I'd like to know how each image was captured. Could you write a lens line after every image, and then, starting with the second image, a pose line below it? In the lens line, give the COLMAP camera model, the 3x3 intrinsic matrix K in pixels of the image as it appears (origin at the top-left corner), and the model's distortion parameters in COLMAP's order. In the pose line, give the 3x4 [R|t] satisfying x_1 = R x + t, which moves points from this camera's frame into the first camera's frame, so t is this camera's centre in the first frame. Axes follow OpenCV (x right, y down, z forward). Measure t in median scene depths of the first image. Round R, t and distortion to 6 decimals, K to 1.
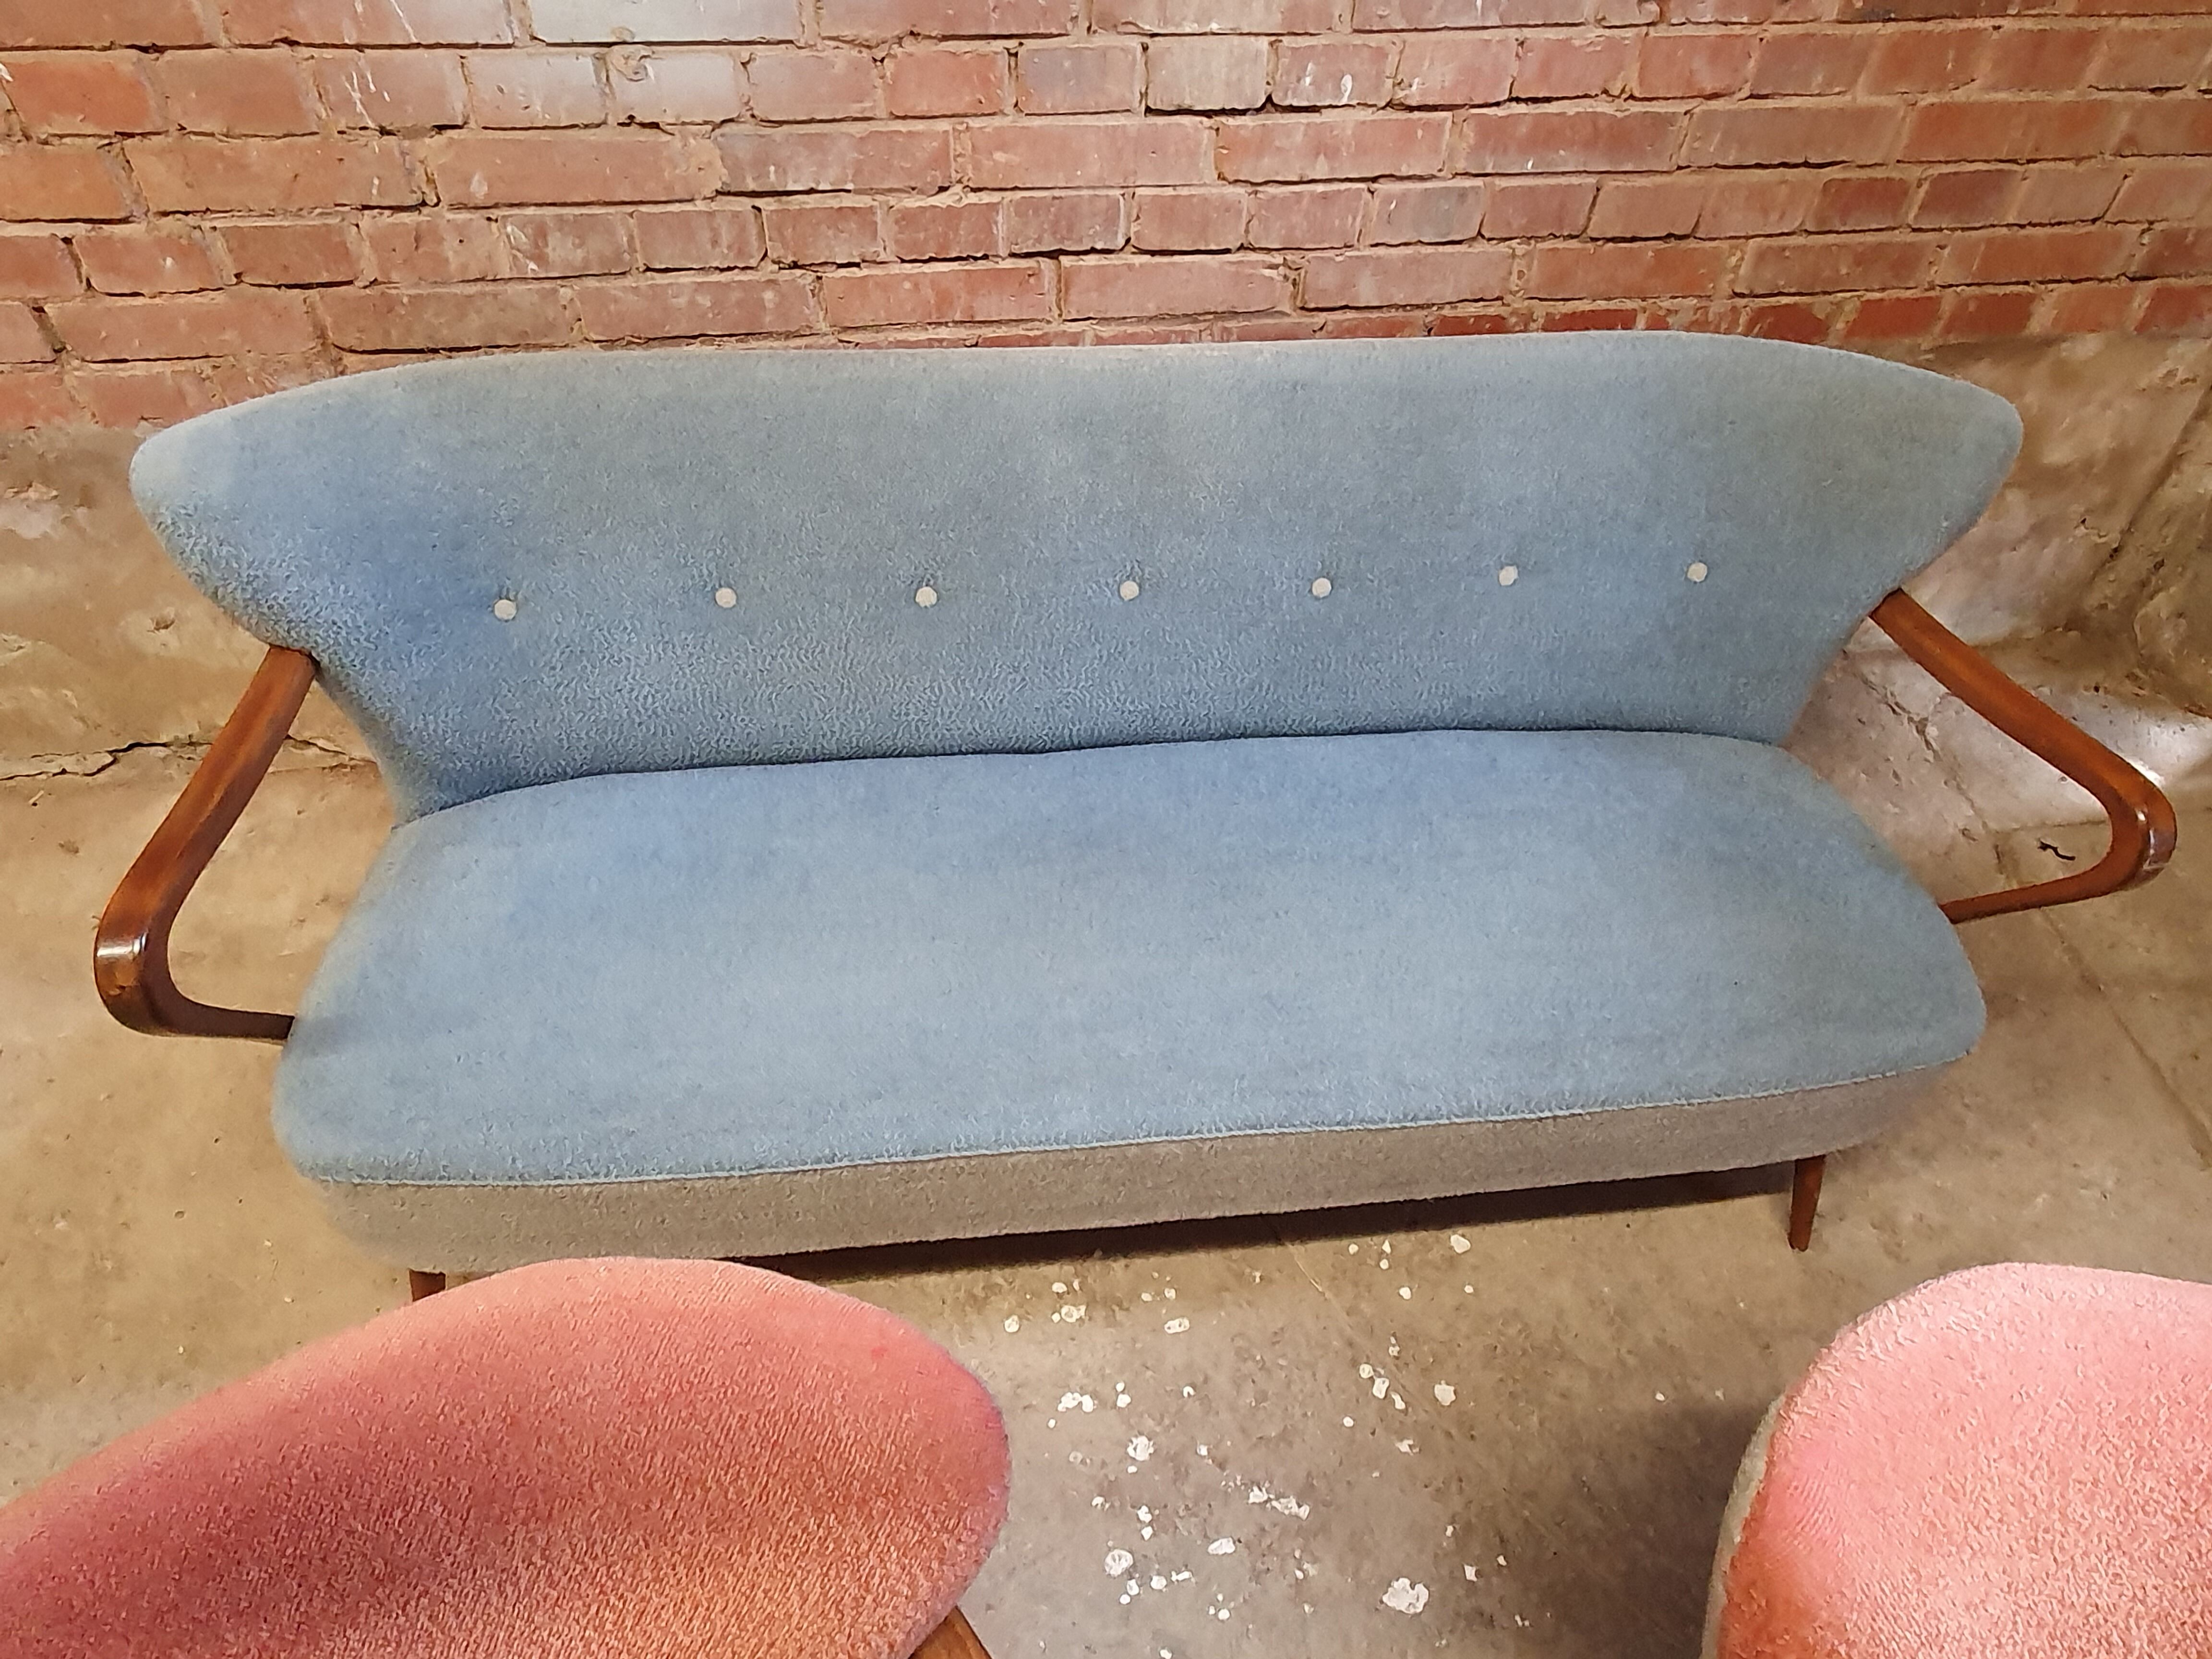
lens RADIAL K [[1534.3, 0, 1107.3], [0, 1534.3, 817.6], [0, 0, 1]] dist [0.015249, -0.010992]
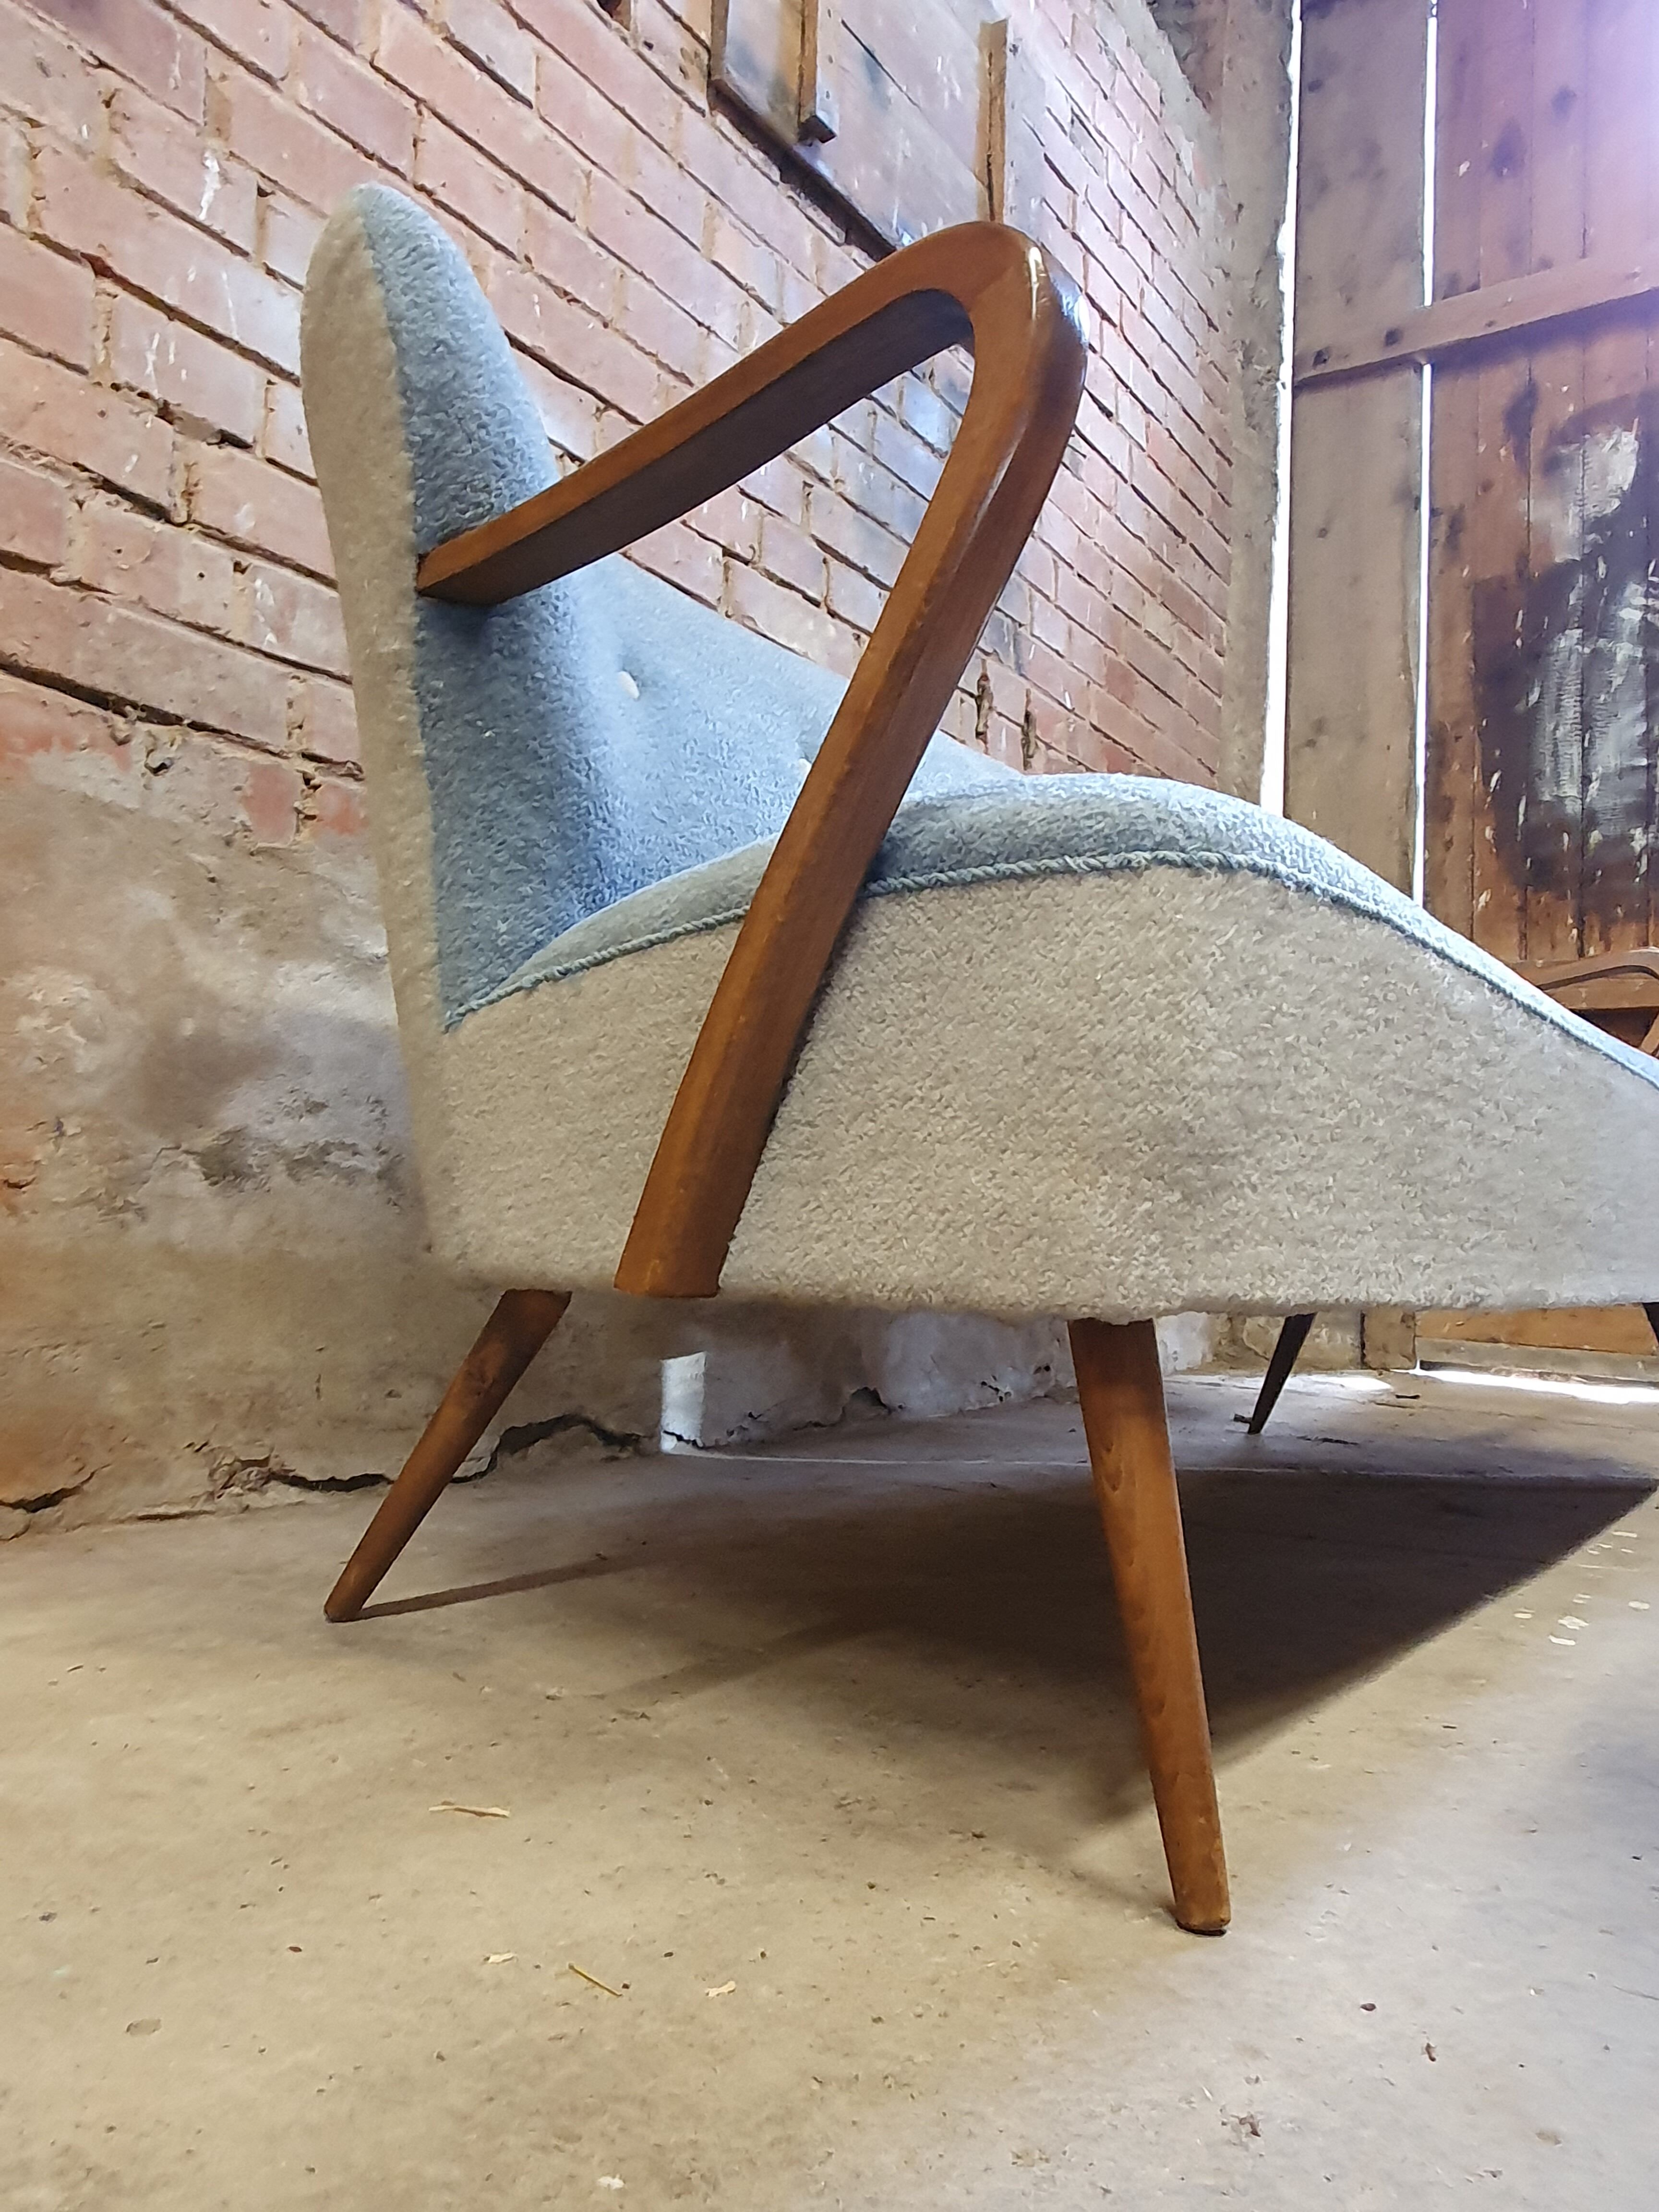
lens RADIAL K [[1534.3, 0, 824.9], [0, 1534.3, 1102.5], [0, 0, 1]] dist [0.015249, -0.010992]
pose [[0.690563, 0.040568, 0.722134, -0.743666], [0.533806, 0.645106, -0.546709, 0.376241], [-0.488032, 0.763016, 0.423830, 0.721083]]
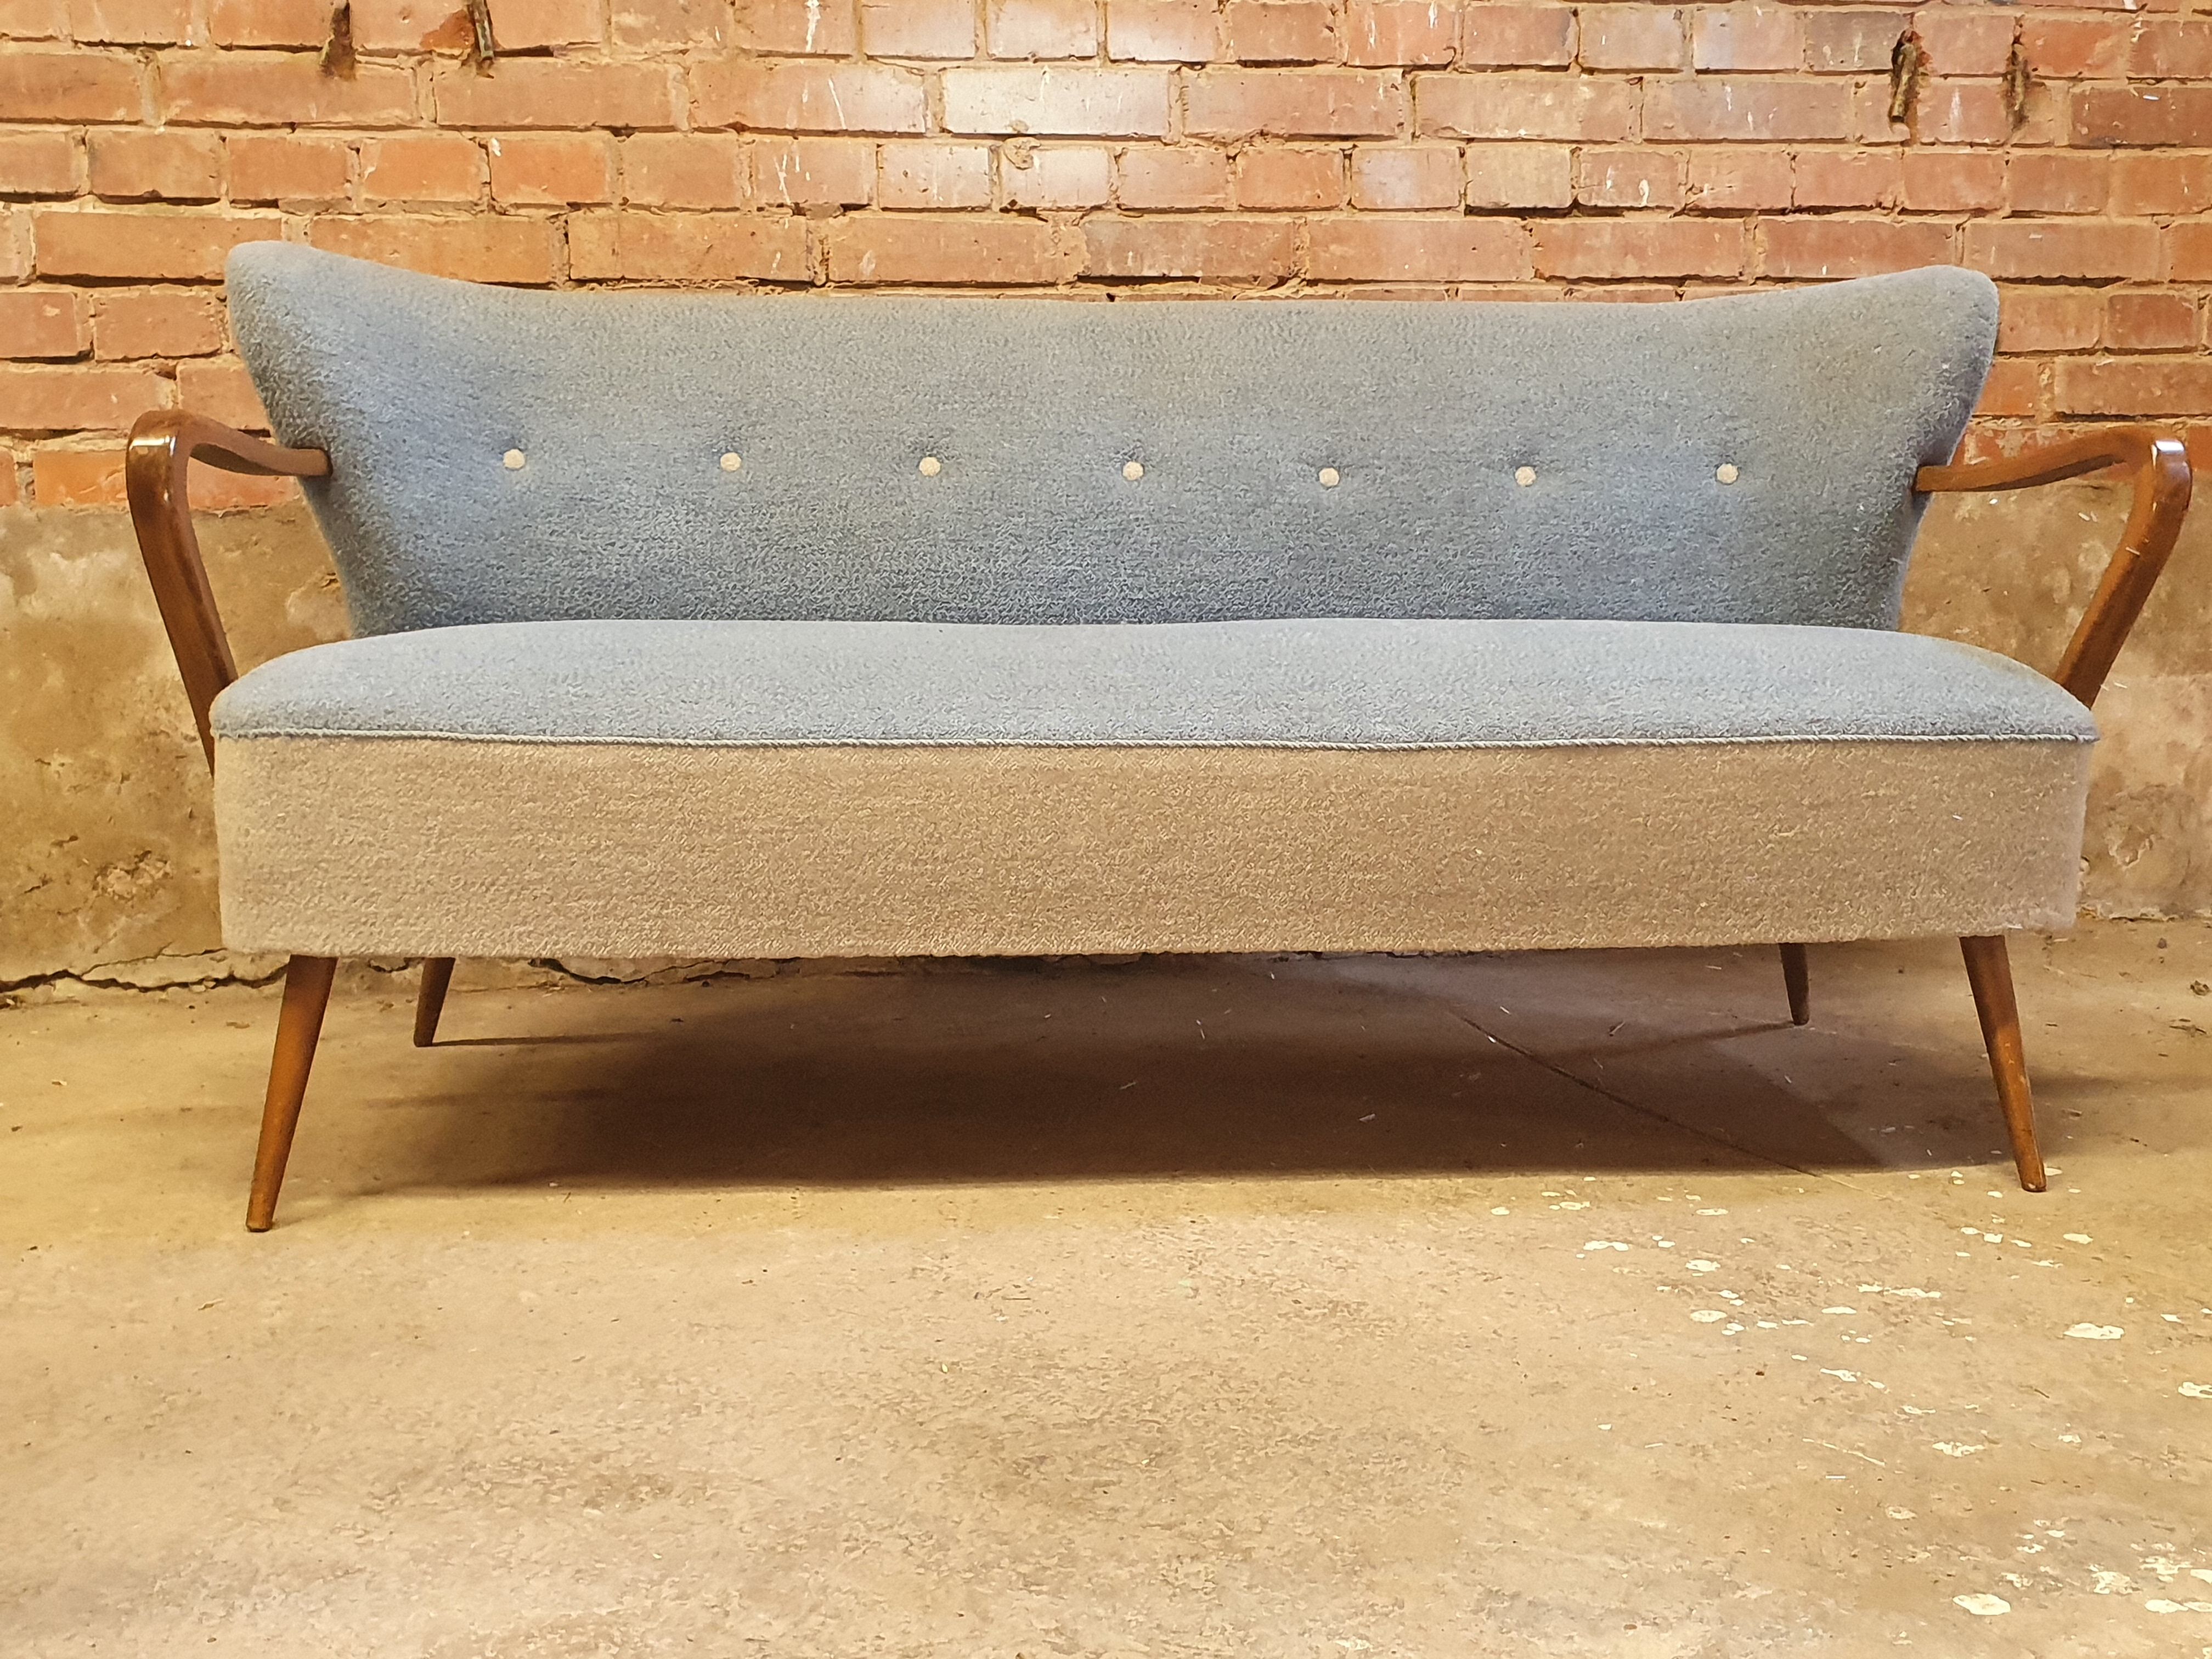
lens RADIAL K [[2463.9, 0, 1143.8], [0, 2463.9, 829.2], [0, 0, 1]] dist [0.007615, 0.000000]
pose [[0.998338, -0.054208, 0.019544, -0.261072], [0.054649, 0.783123, -0.619461, 0.955313], [0.018274, 0.619500, 0.784784, -0.105910]]
